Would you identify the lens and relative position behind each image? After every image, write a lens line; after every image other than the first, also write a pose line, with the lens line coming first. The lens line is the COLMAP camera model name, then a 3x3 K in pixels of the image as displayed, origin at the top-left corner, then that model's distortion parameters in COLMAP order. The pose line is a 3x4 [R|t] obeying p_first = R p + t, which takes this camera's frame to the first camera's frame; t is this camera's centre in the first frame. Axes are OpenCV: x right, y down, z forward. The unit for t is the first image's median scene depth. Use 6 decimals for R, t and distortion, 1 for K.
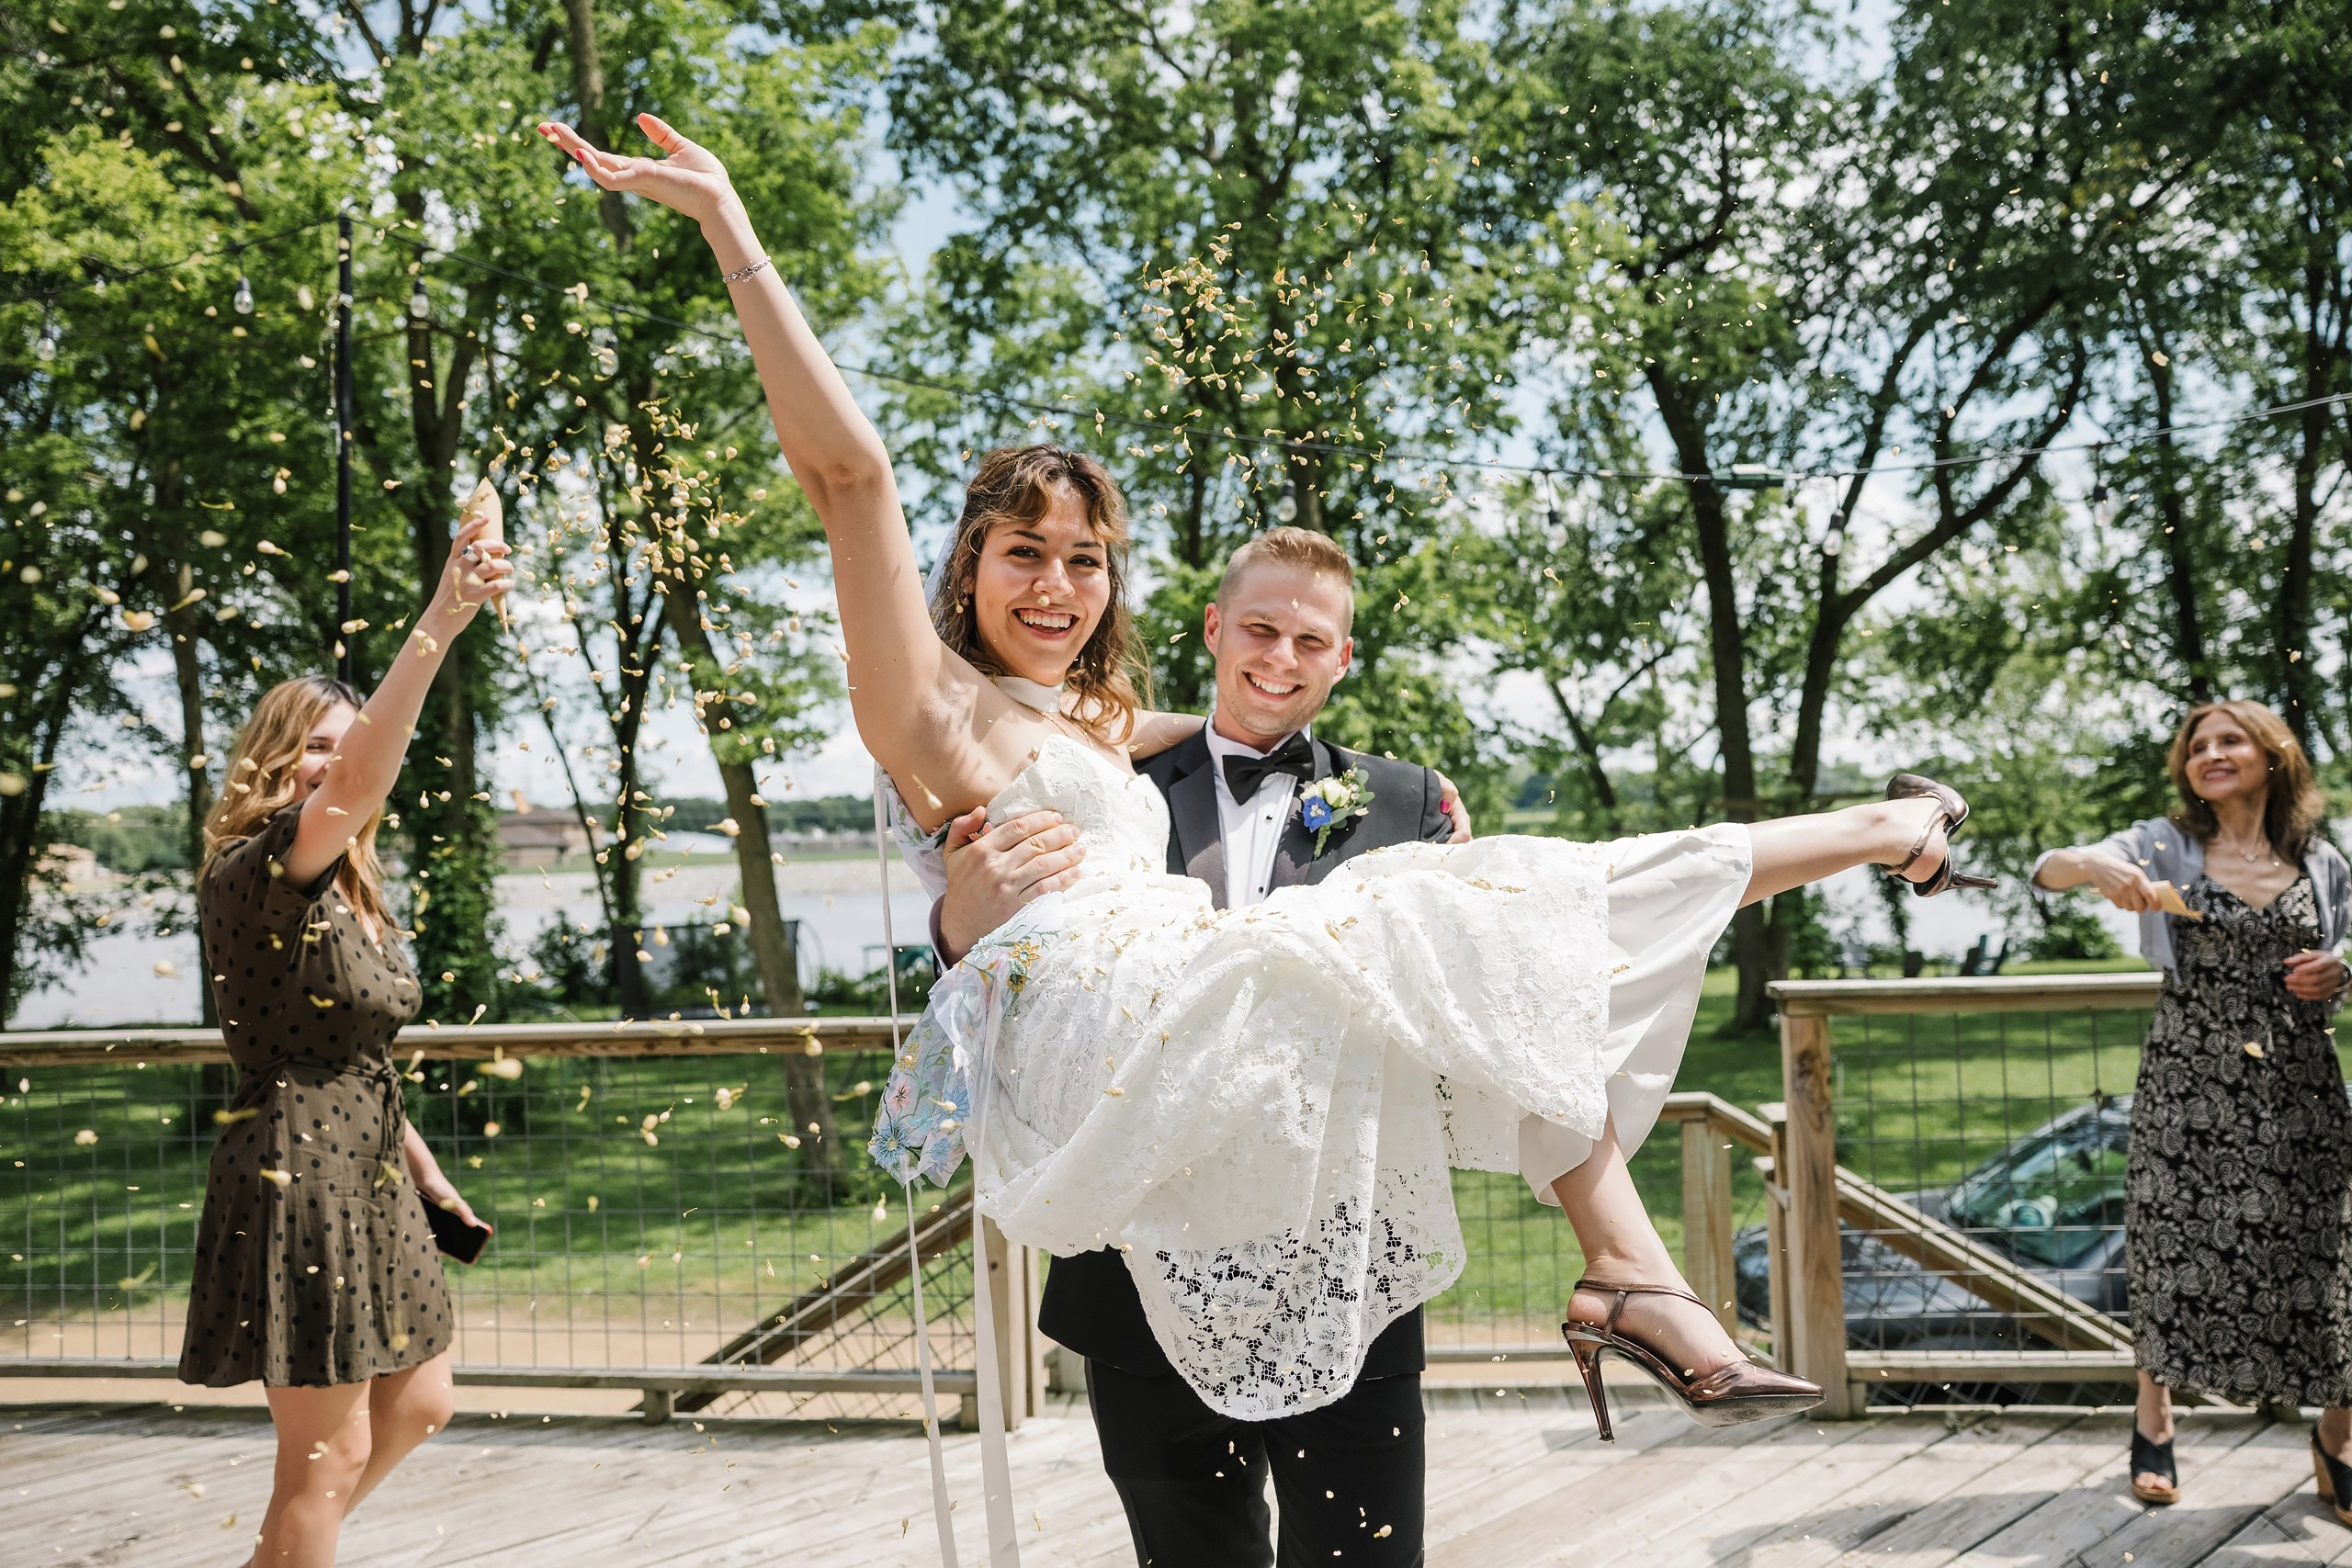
lens RADIAL K [[1598.8, 0, 1176.9], [0, 1598.8, 772.3], [0, 0, 1]] dist [-0.100022, 0.083258]
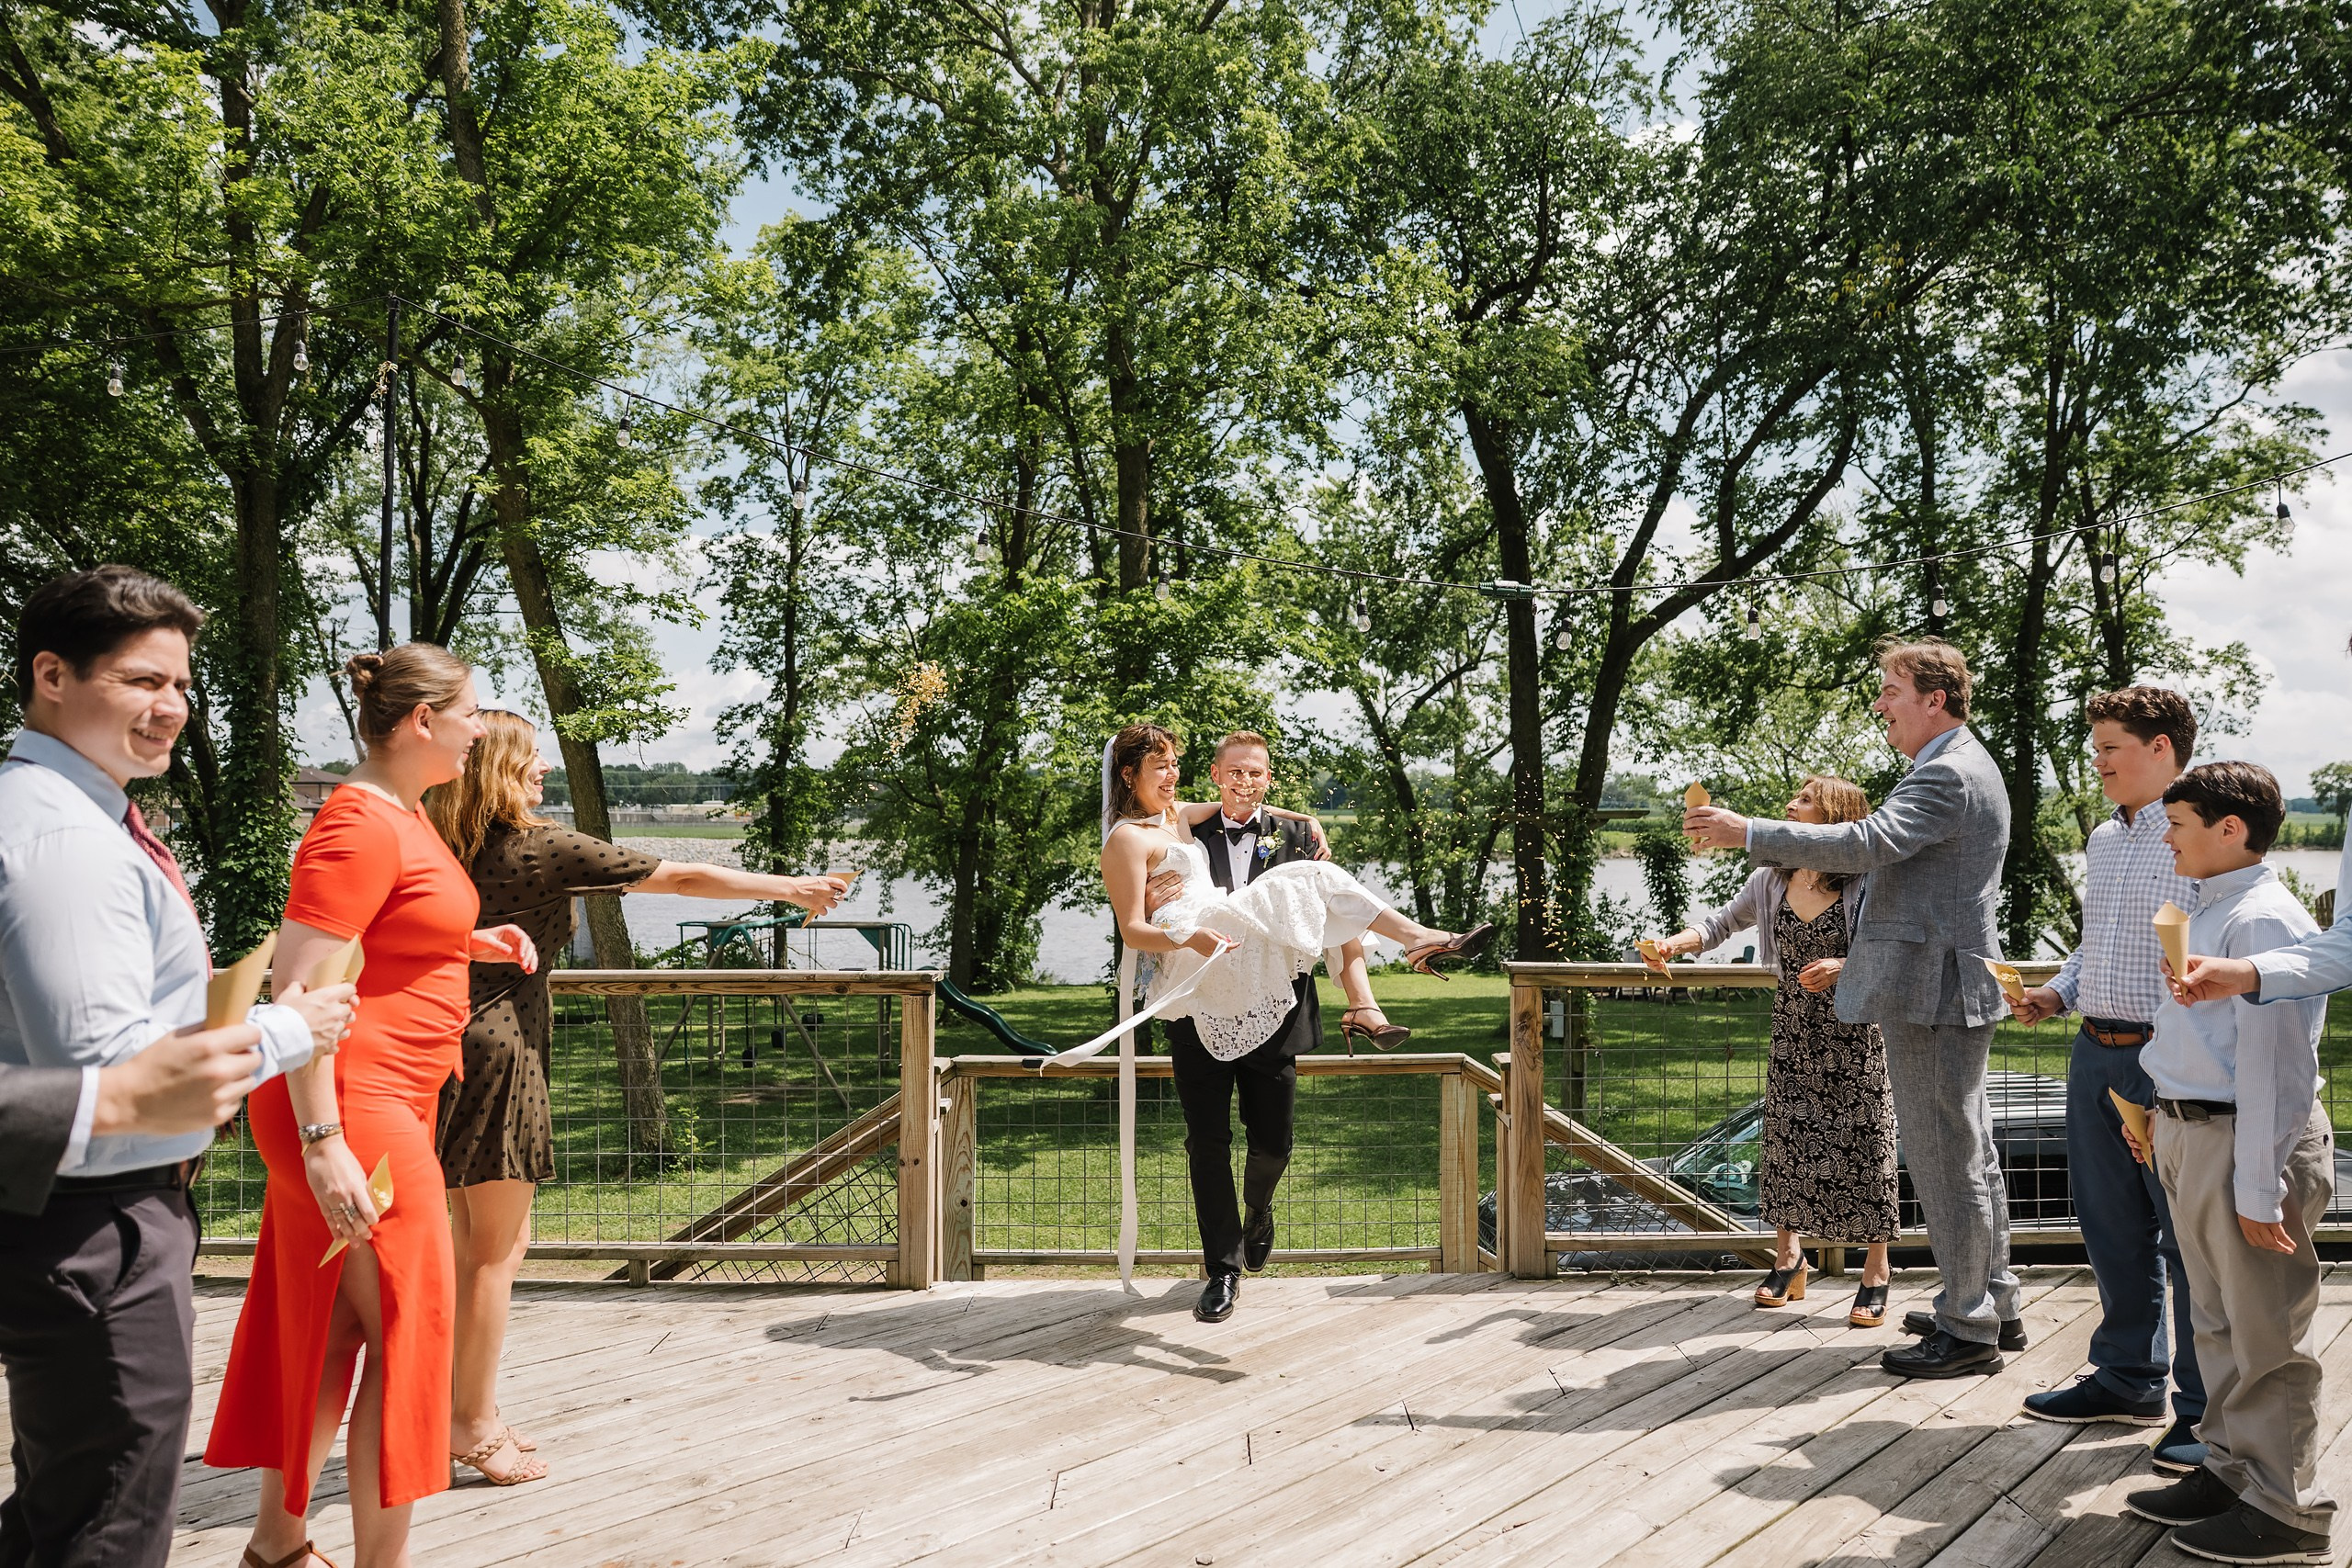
lens RADIAL K [[1693.6, 0, 1178.9], [0, 1693.6, 761.7], [0, 0, 1]] dist [-0.012326, 0.002259]
pose [[0.991073, 0.042140, 0.126485, -0.022953], [-0.042470, 0.999098, -0.000091, -0.006691], [-0.126374, -0.005282, 0.991969, -0.102054]]
